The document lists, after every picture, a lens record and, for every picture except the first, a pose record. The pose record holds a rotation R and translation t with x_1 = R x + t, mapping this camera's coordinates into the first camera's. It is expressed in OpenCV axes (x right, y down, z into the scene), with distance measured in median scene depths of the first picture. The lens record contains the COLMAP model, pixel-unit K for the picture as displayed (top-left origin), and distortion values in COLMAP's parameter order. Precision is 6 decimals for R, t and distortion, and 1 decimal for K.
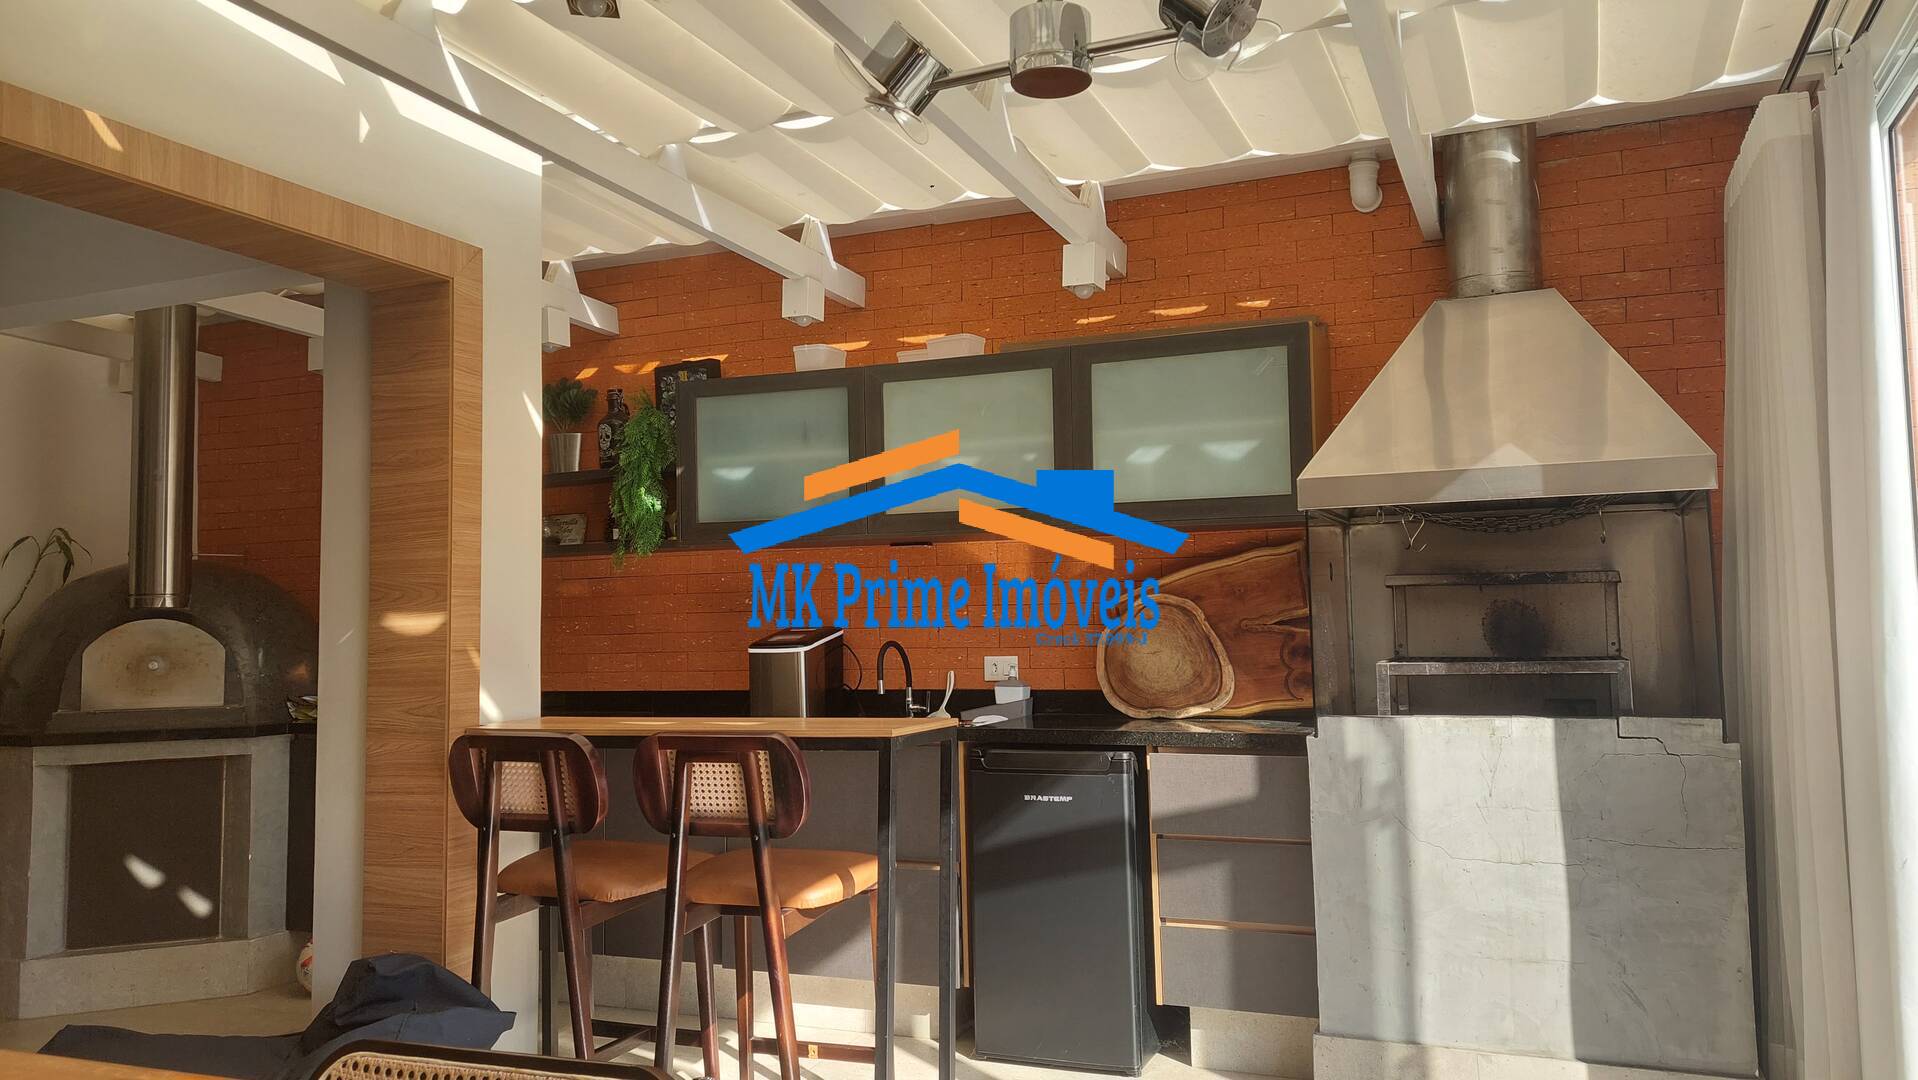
lens RADIAL K [[1365.5, 0, 976.6], [0, 1365.5, 520.4], [0, 0, 1]] dist [0.043417, -0.004507]
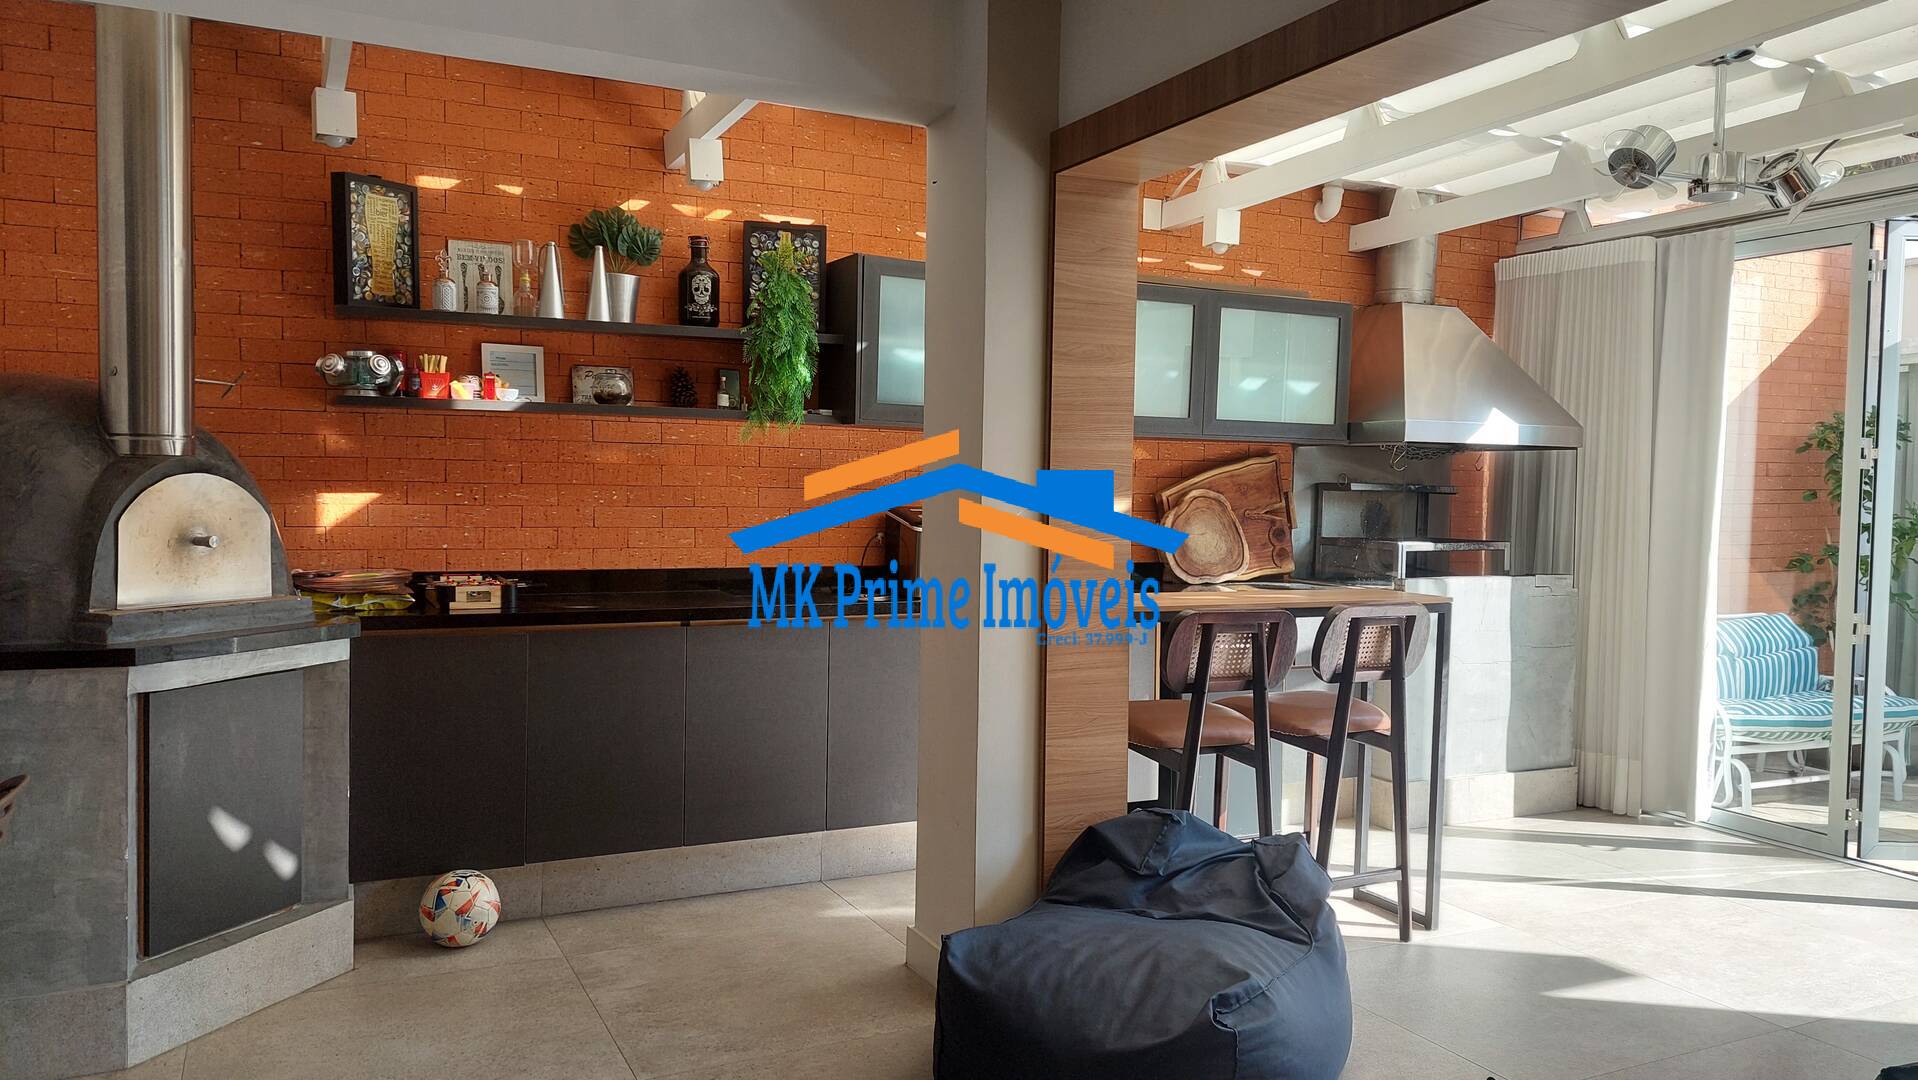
lens RADIAL K [[1380.7, 0, 965.1], [0, 1380.7, 526.0], [0, 0, 1]] dist [0.073706, -0.063034]
pose [[0.656081, 0.005257, 0.754672, -1.110249], [-0.089091, 0.993523, 0.070530, 0.017916], [-0.749414, -0.113508, 0.652300, 0.338297]]
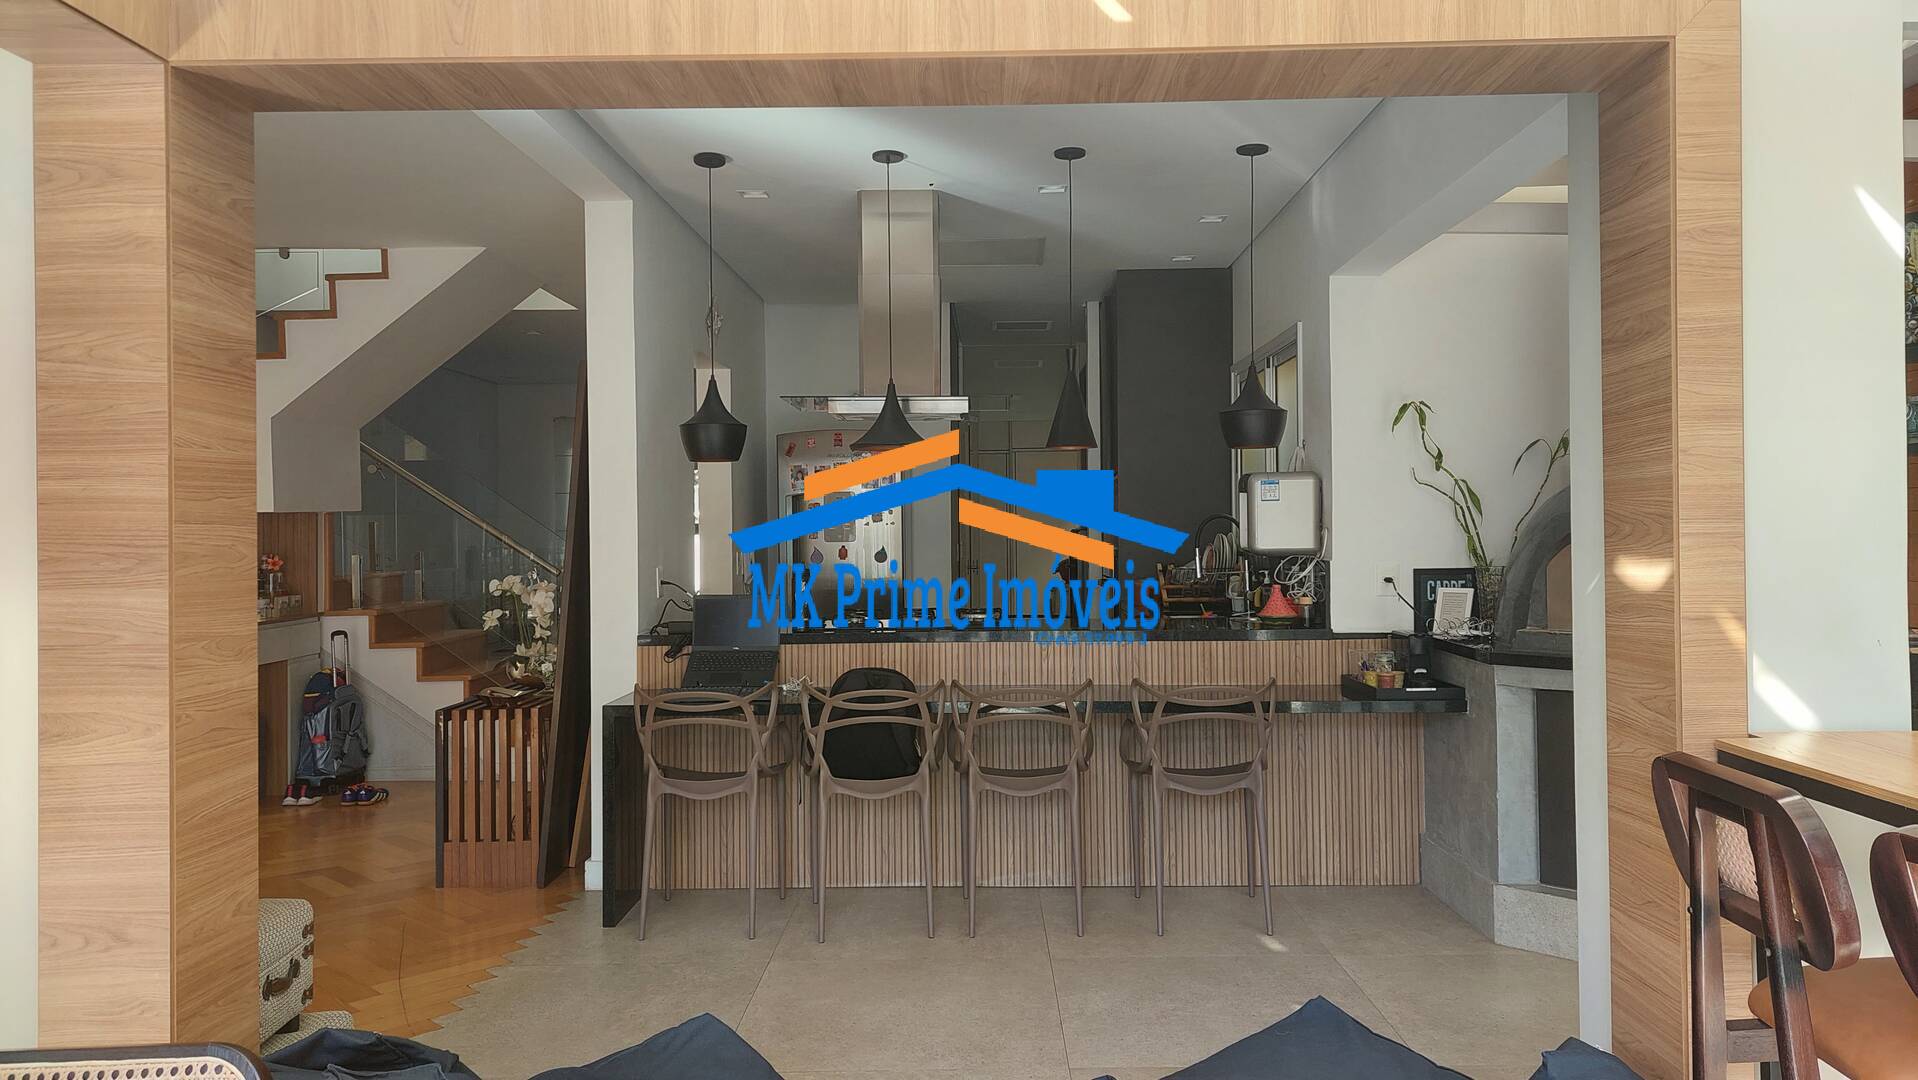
lens RADIAL K [[1380.7, 0, 965.1], [0, 1380.7, 526.0], [0, 0, 1]] dist [0.073706, -0.063034]
pose [[0.369930, 0.012051, -0.928982, 0.093669], [0.077312, 0.996048, 0.043707, -0.003400], [0.925837, -0.087990, 0.367536, 0.386060]]
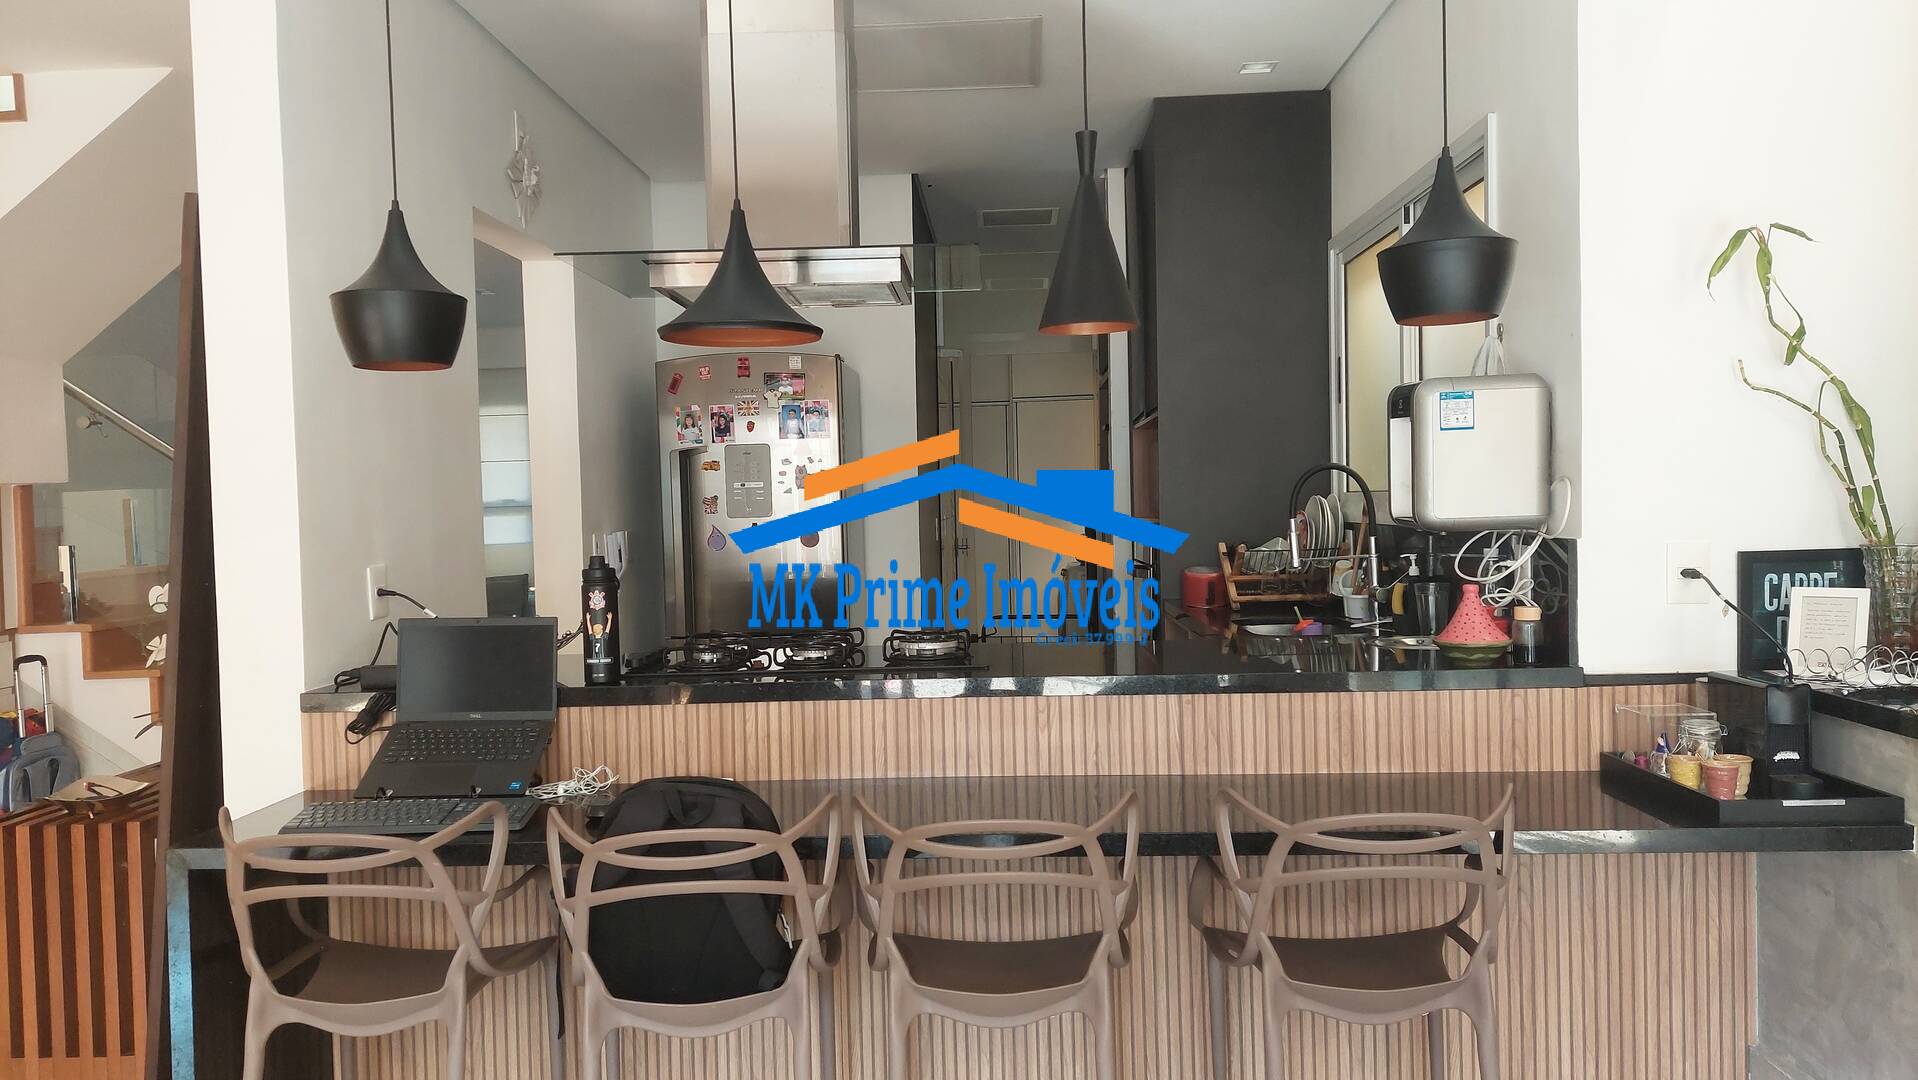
lens RADIAL K [[1383.9, 0, 959.0], [0, 1383.9, 540.0], [0, 0, 1]] dist [0.007444, -0.031290]
pose [[0.356180, 0.034675, -0.933774, -0.462837], [0.092861, 0.993051, 0.072297, 0.034798], [0.929792, -0.112462, 0.350485, 0.653846]]
